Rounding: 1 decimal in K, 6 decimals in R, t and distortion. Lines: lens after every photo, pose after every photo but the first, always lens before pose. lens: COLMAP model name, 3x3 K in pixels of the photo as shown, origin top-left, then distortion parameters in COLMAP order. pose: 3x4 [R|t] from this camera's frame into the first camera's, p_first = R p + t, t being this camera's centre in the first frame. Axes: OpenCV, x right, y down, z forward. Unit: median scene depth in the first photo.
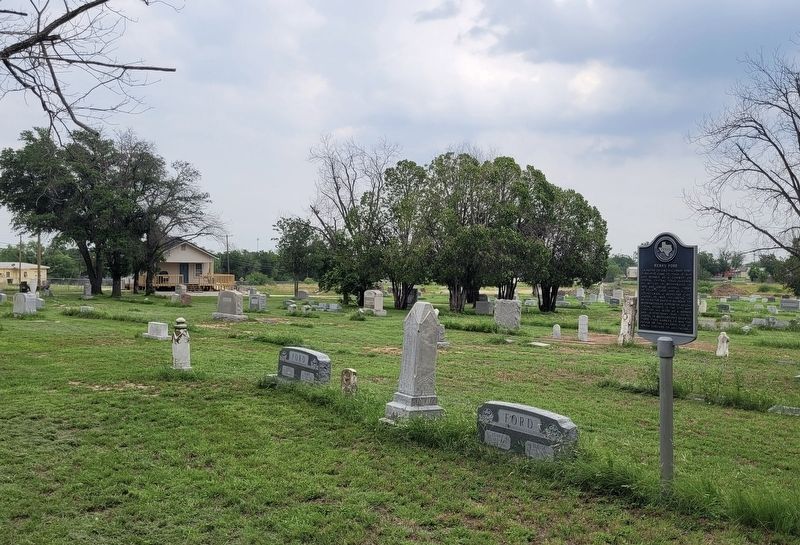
lens RADIAL K [[806.2, 0, 400.3], [0, 806.2, 272.5], [0, 0, 1]] dist [0.025012, 0.000000]
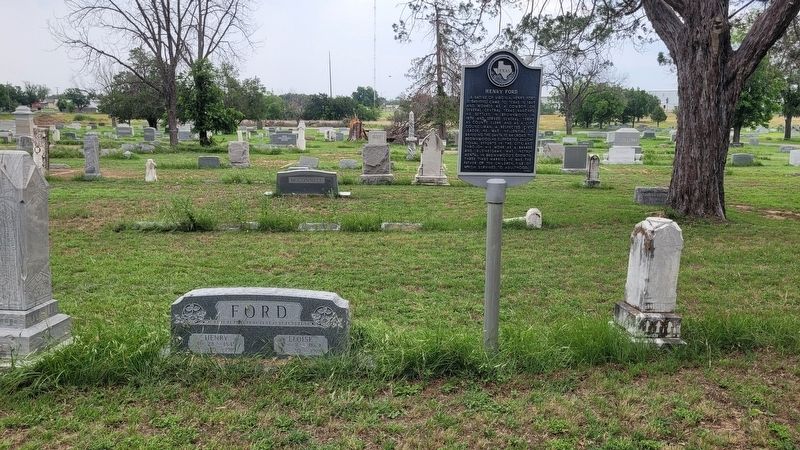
lens RADIAL K [[615.0, 0, 400.1], [0, 615.0, 223.5], [0, 0, 1]] dist [0.005684, 0.003712]
pose [[0.571847, -0.153673, 0.805838, -0.200825], [-0.001981, 0.982037, 0.188680, 0.004366], [-0.820358, -0.109492, 0.561271, 0.579955]]
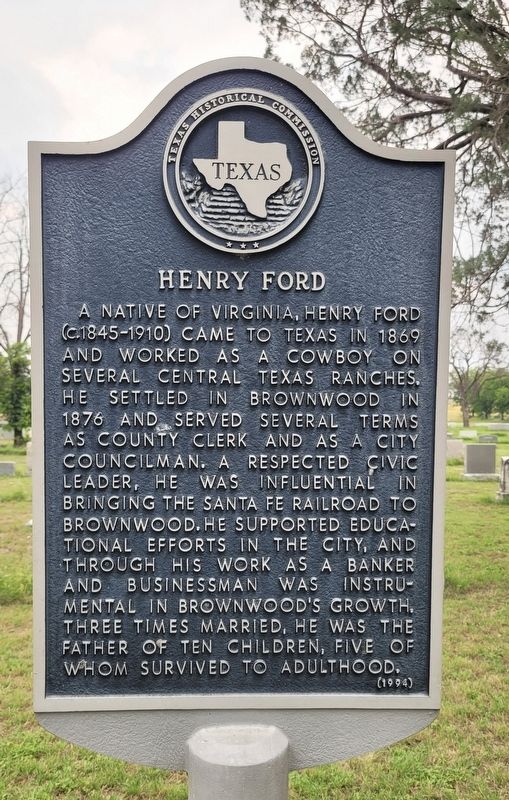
lens RADIAL K [[713.3, 0, 258.4], [0, 713.3, 418.2], [0, 0, 1]] dist [-0.007020, 0.004547]
pose [[0.585945, -0.030690, 0.809769, 0.175195], [0.008970, 0.999467, 0.031390, 0.011500], [-0.810301, -0.011129, 0.585908, 0.736883]]
